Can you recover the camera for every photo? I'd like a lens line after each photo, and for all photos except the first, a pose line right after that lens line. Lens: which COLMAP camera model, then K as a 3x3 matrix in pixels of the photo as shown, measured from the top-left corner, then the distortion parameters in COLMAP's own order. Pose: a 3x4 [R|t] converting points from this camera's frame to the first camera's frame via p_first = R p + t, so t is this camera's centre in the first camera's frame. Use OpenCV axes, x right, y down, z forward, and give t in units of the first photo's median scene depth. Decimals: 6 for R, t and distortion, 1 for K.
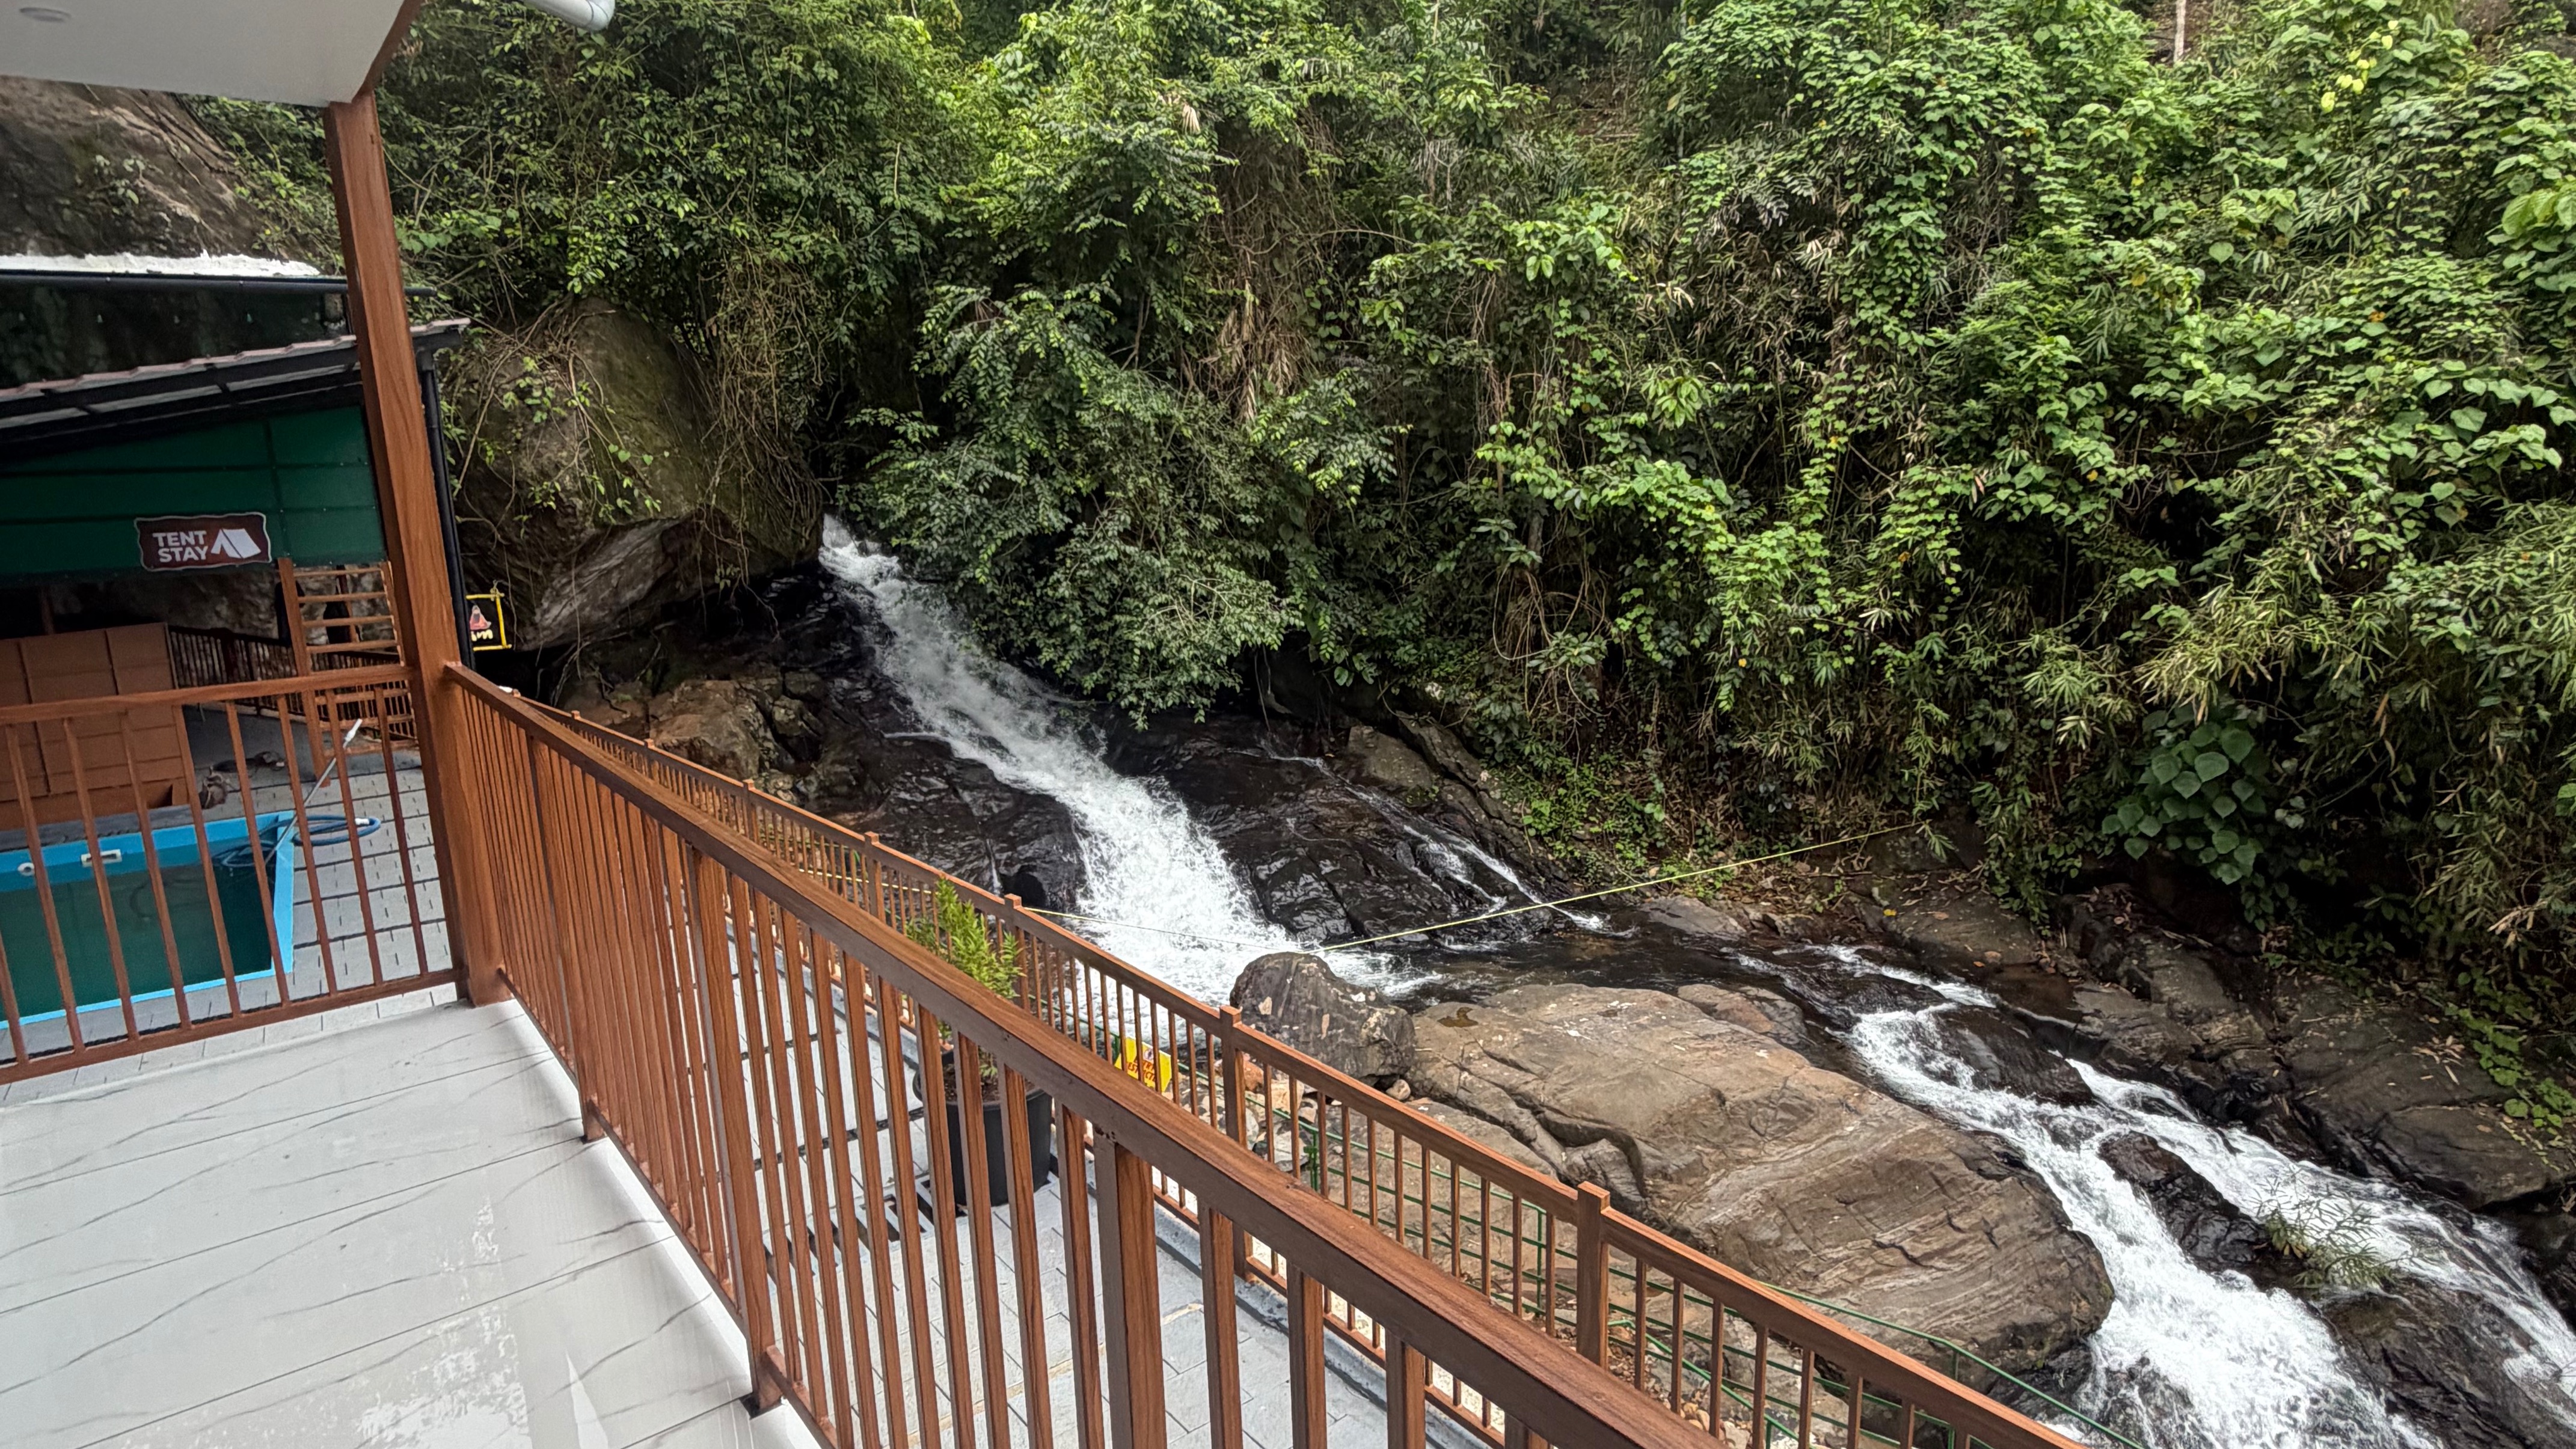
lens RADIAL K [[1381.4, 0, 1288.0], [0, 1381.4, 724.5], [0, 0, 1]] dist [-0.001831, 0.003134]
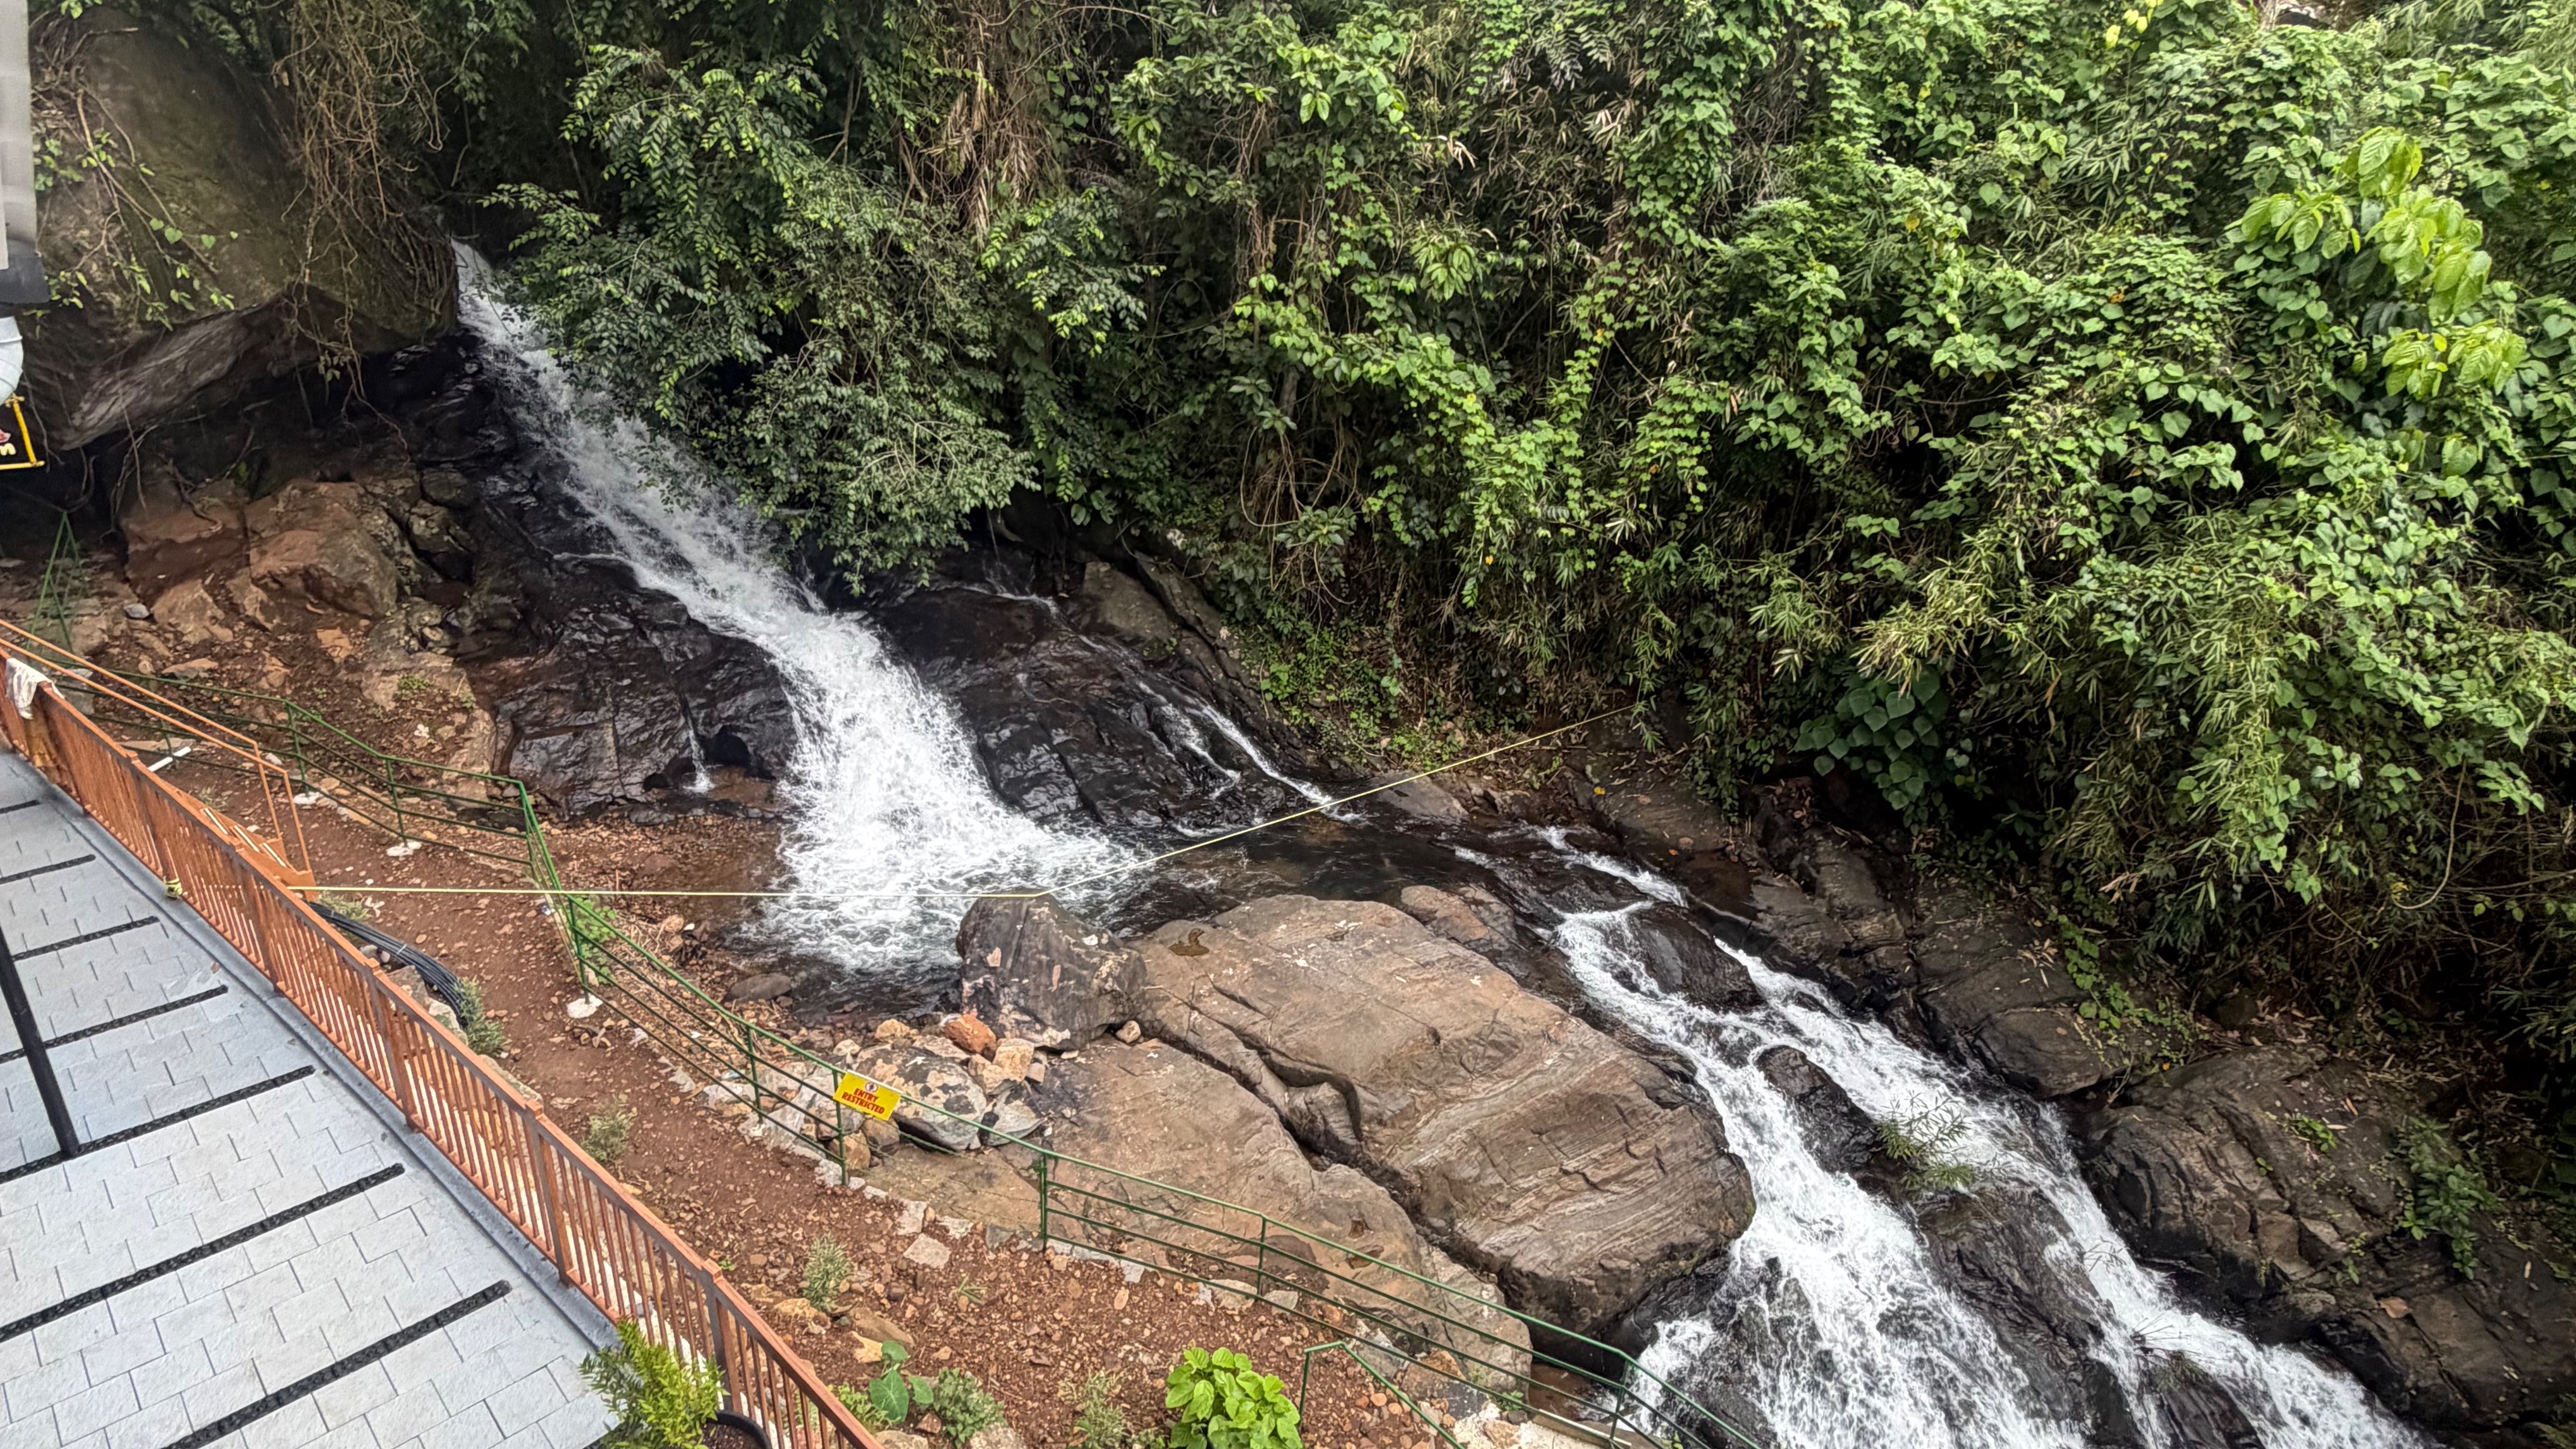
lens RADIAL K [[1382.6, 0, 1288.0], [0, 1382.6, 724.5], [0, 0, 1]] dist [0.003044, 0.002296]
pose [[0.980072, 0.014974, 0.198076, -0.007036], [-0.059667, 0.973300, 0.221648, -0.145305], [-0.189468, -0.229049, 0.954797, 0.055448]]
